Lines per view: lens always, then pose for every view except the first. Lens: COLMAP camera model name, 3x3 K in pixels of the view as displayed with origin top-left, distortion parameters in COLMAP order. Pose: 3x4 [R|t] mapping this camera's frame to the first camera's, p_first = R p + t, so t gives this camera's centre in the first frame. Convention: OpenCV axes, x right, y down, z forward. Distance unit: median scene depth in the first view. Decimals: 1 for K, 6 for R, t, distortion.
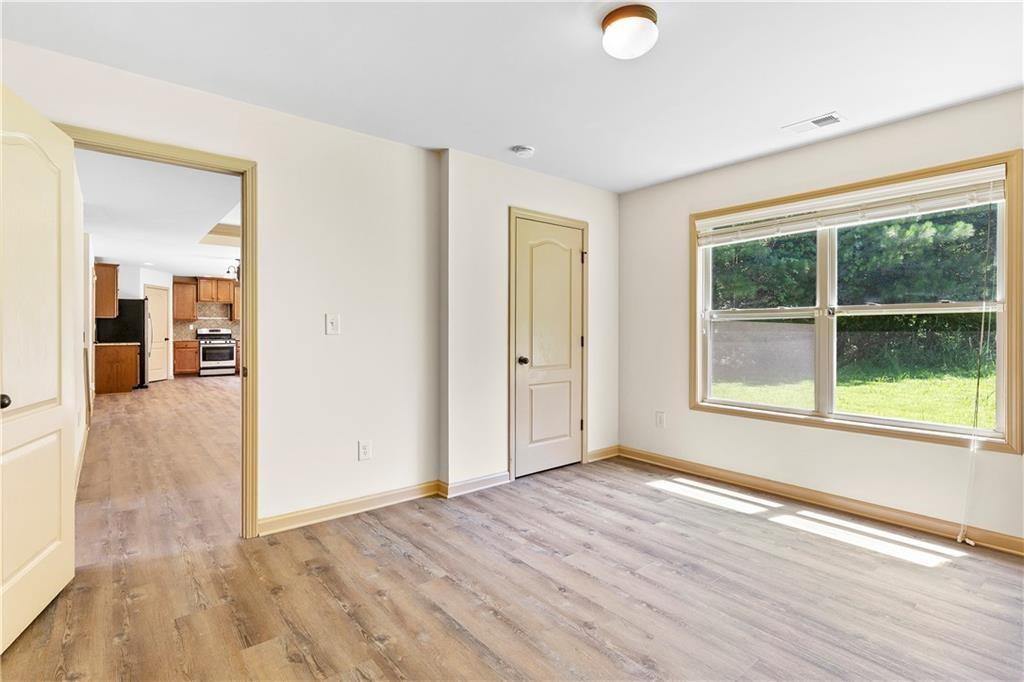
lens RADIAL K [[500.0, 0, 512.1], [0, 500.0, 332.1], [0, 0, 1]] dist [-0.000878, -0.000004]
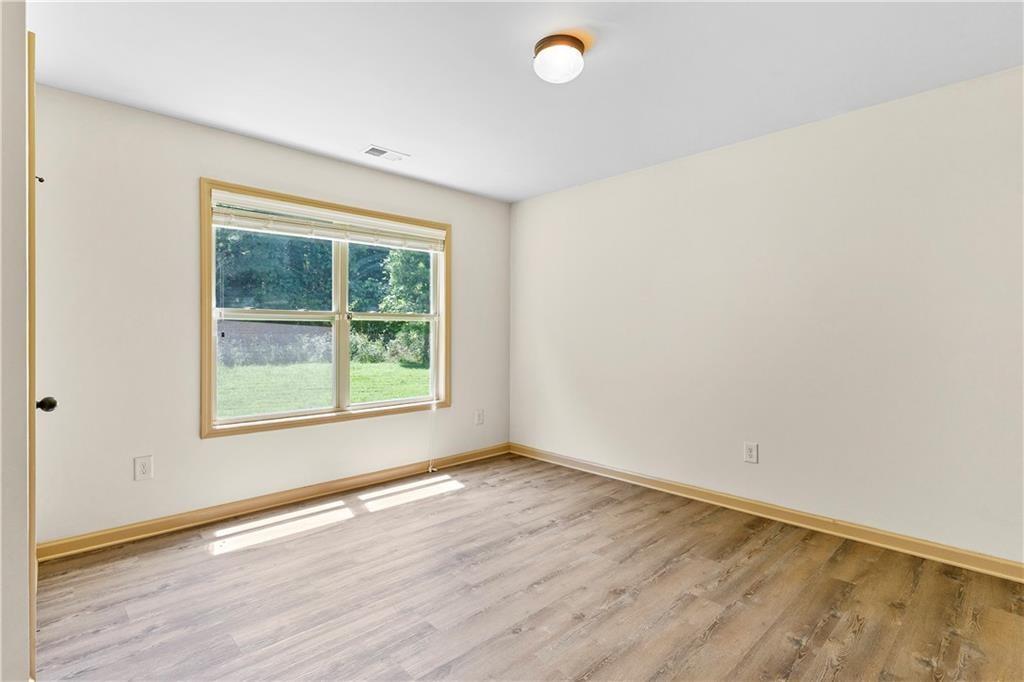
lens RADIAL K [[494.2, 0, 512.0], [0, 494.2, 341.0], [0, 0, 1]] dist [0.000129, -0.000281]
pose [[-0.097629, -0.018333, 0.995054, -0.528989], [0.001832, 0.999825, 0.018601, -0.005850], [-0.995221, 0.003639, -0.097578, 0.768672]]
